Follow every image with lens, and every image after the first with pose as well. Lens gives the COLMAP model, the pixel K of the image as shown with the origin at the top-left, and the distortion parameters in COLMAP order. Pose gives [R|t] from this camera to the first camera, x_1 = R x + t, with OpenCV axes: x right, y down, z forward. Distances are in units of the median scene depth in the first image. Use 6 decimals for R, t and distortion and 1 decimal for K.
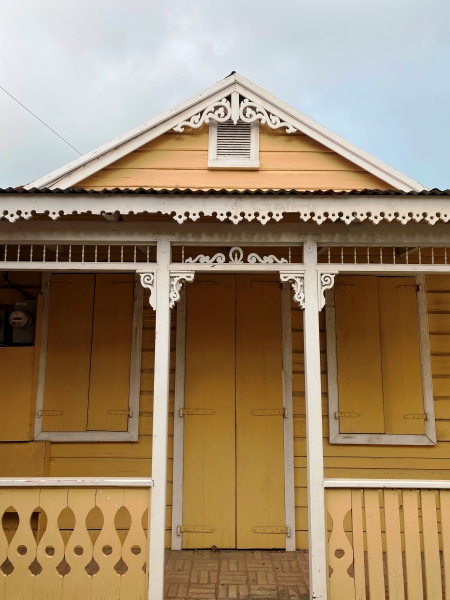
lens RADIAL K [[452.4, 0, 225.0], [0, 452.4, 300.0], [0, 0, 1]] dist [0.065425, -0.003058]
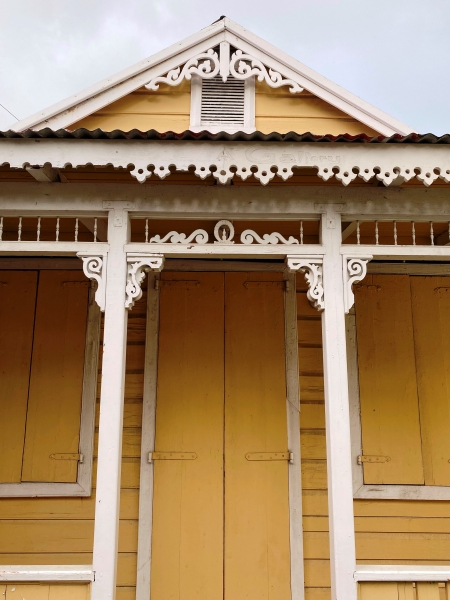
lens RADIAL K [[488.6, 0, 225.0], [0, 488.6, 300.0], [0, 0, 1]] dist [0.069997, -0.108245]
pose [[0.999808, 0.003650, 0.019261, 0.011921], [-0.002863, 0.999165, -0.040747, 0.034425], [-0.019393, 0.040684, 0.998984, 0.259308]]
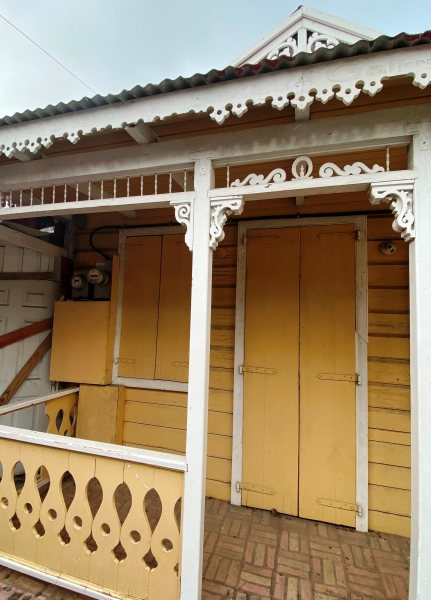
lens RADIAL K [[303.3, 0, 200.1], [0, 303.3, 301.4], [0, 0, 1]] dist [0.045254, -0.042613]
pose [[0.956832, 0.009081, -0.290498, 0.013210], [0.010575, 0.997762, 0.066023, 0.074144], [0.290448, -0.066245, 0.954595, 0.482887]]
